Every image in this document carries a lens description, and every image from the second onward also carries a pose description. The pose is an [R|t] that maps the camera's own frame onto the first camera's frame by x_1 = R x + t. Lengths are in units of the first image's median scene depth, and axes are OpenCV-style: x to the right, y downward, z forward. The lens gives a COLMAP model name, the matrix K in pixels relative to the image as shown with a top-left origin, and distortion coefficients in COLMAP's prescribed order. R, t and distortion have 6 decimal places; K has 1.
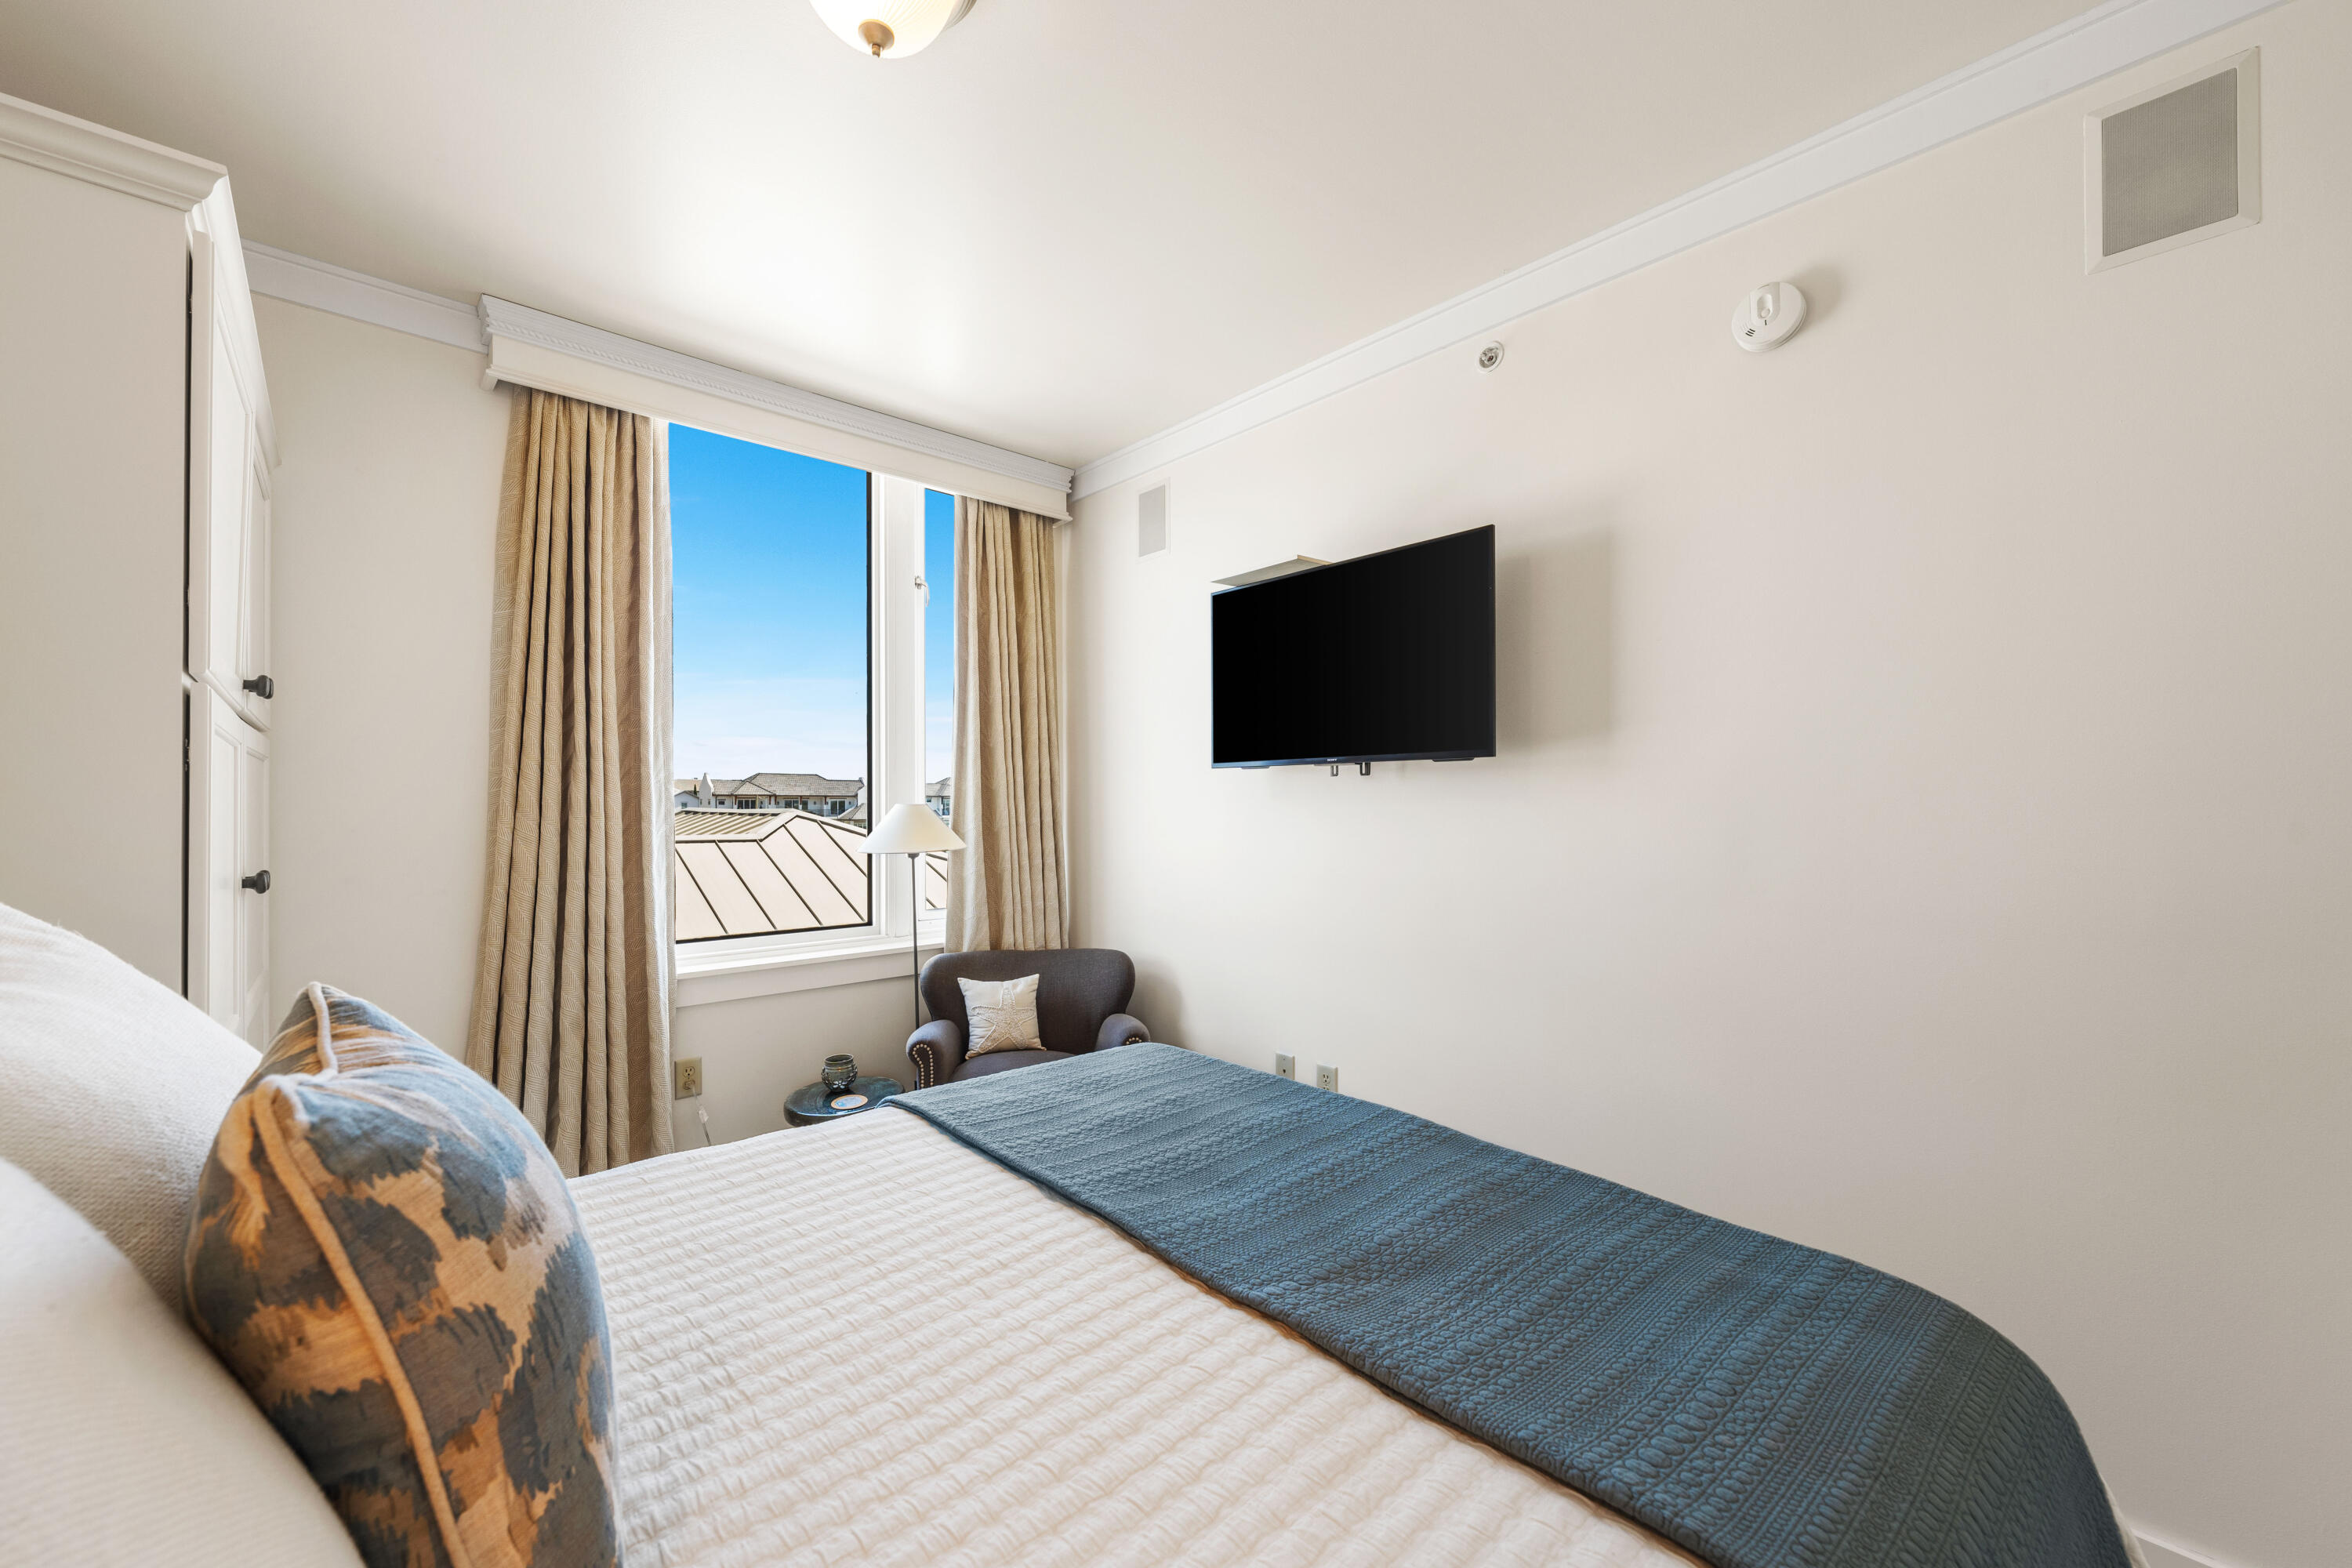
lens RADIAL K [[910.9, 0, 1168.2], [0, 910.9, 765.3], [0, 0, 1]] dist [-0.002555, -0.000231]
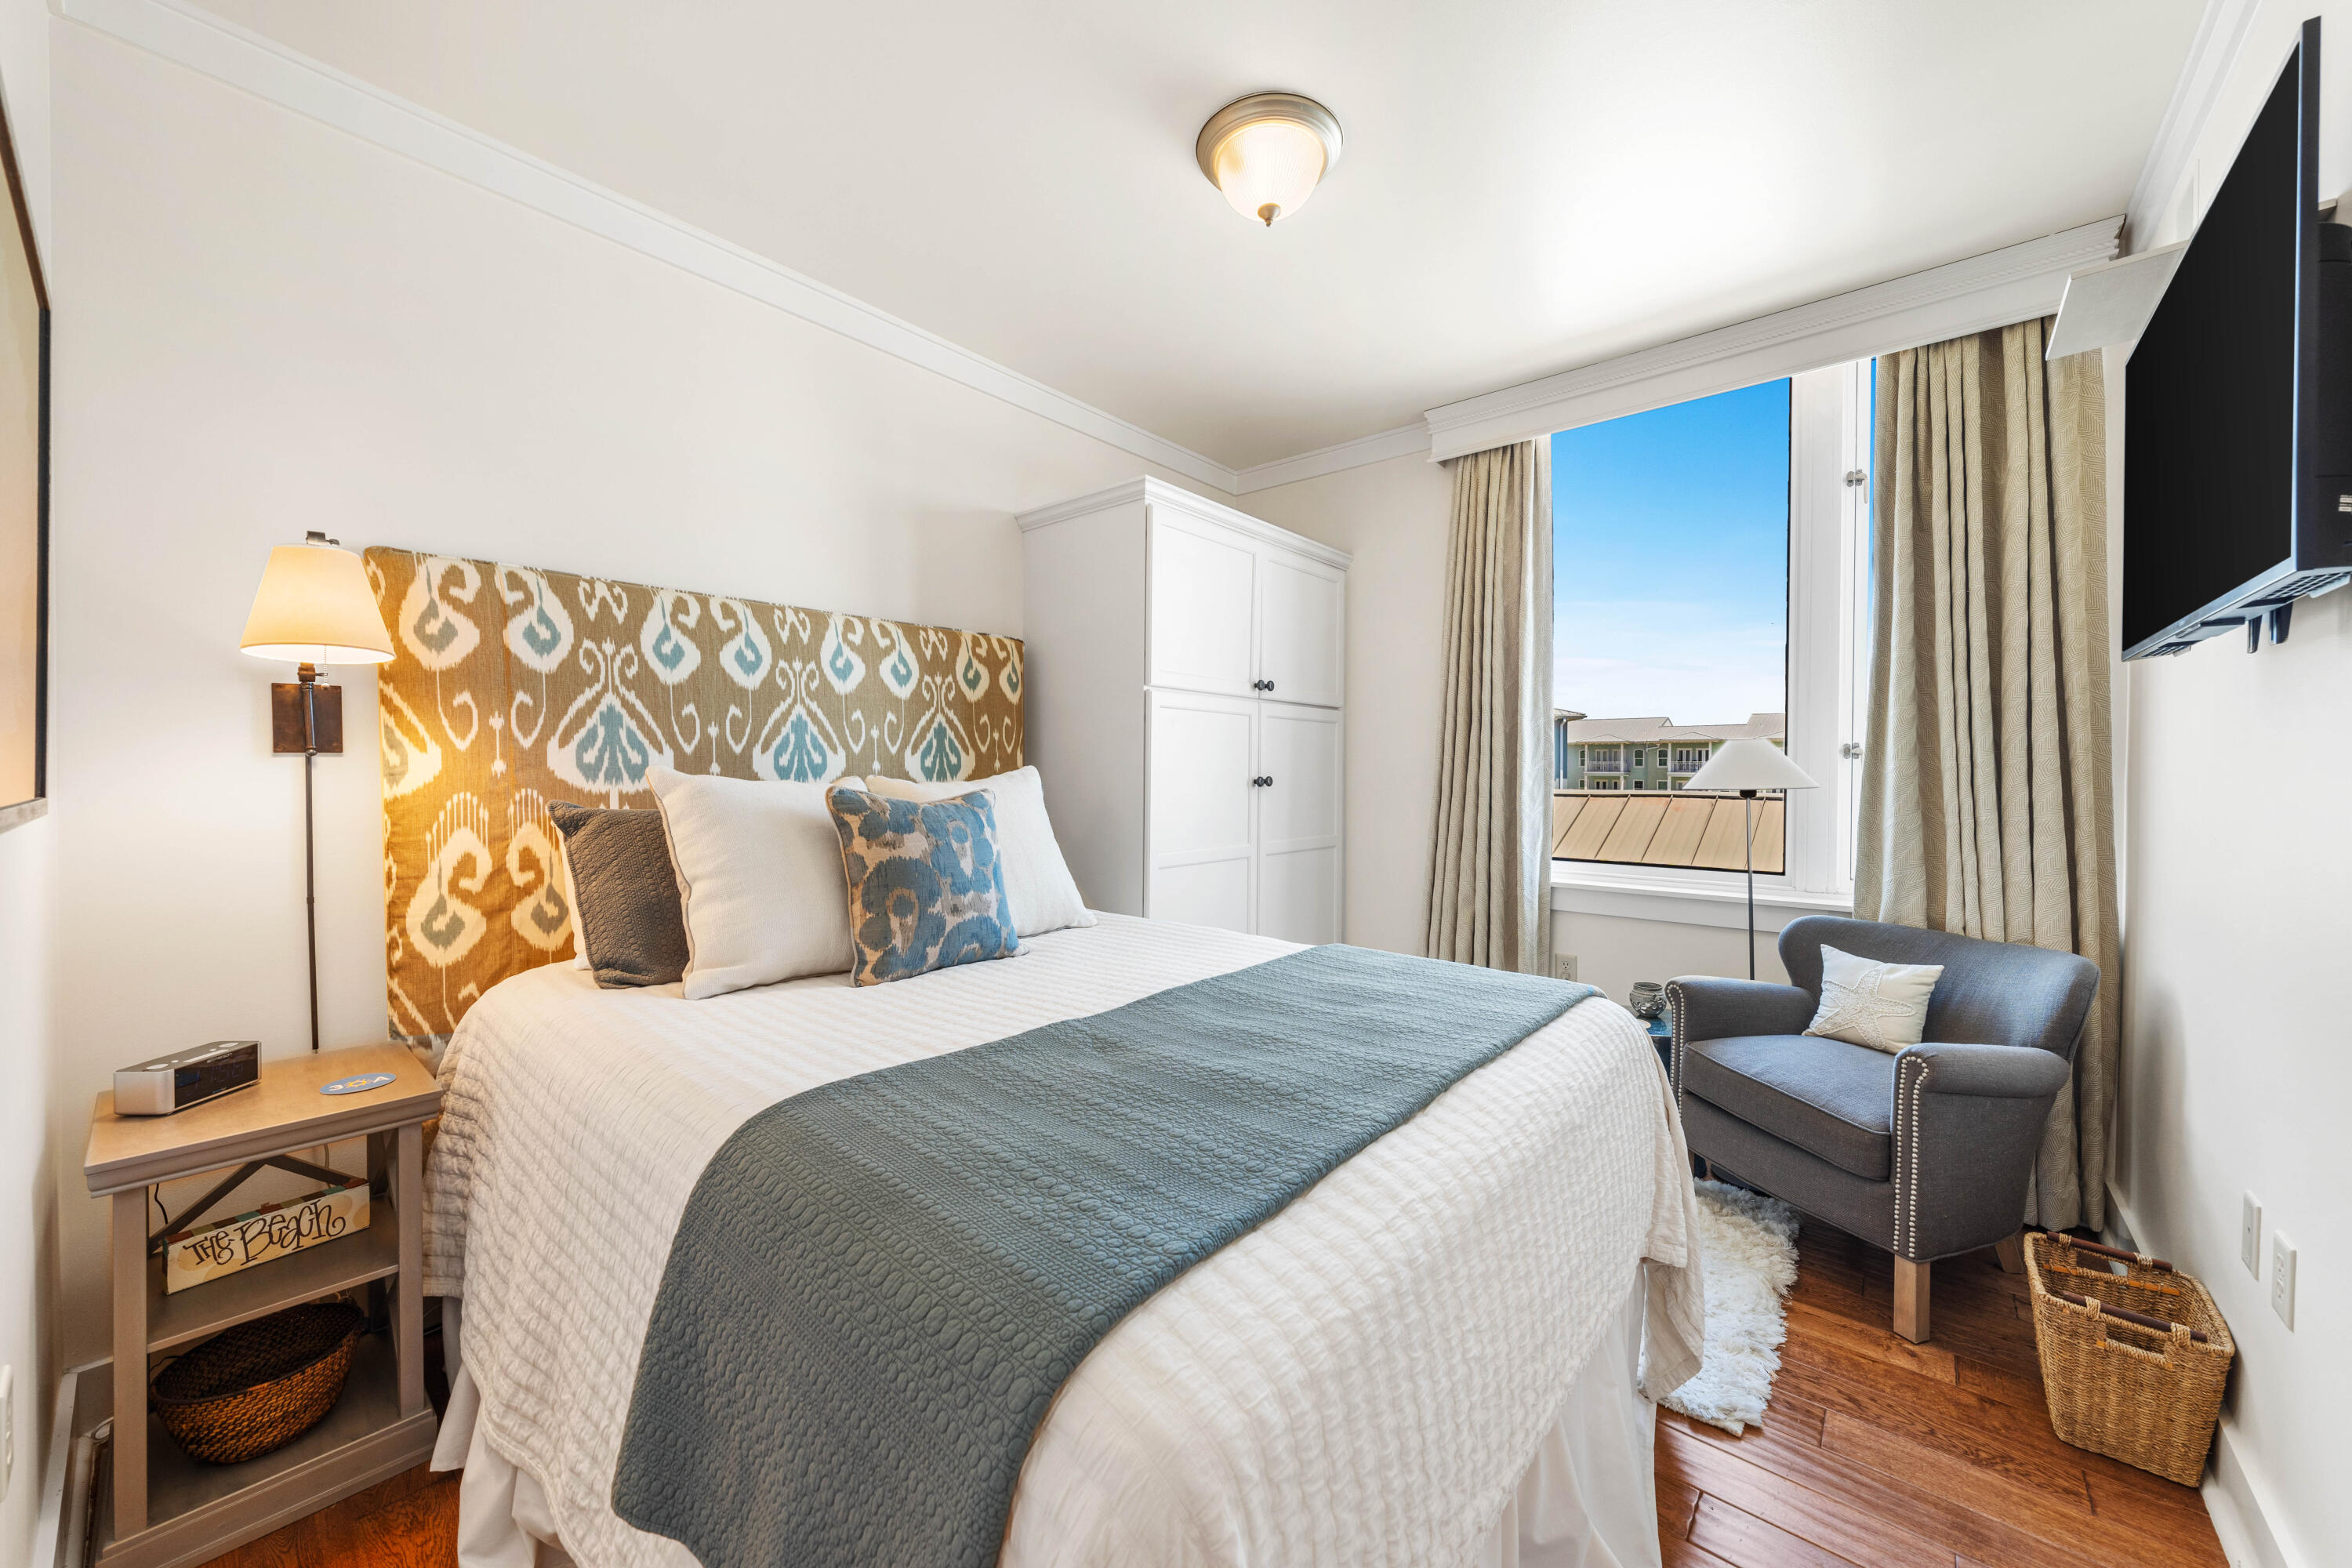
lens RADIAL K [[847.5, 0, 1170.0], [0, 847.5, 759.7], [0, 0, 1]] dist [-0.010600, 0.000070]
pose [[0.128528, -0.008372, -0.991671, 0.502616], [0.036492, 0.999327, -0.003707, 0.046044], [0.991034, -0.035712, 0.128747, 0.321650]]
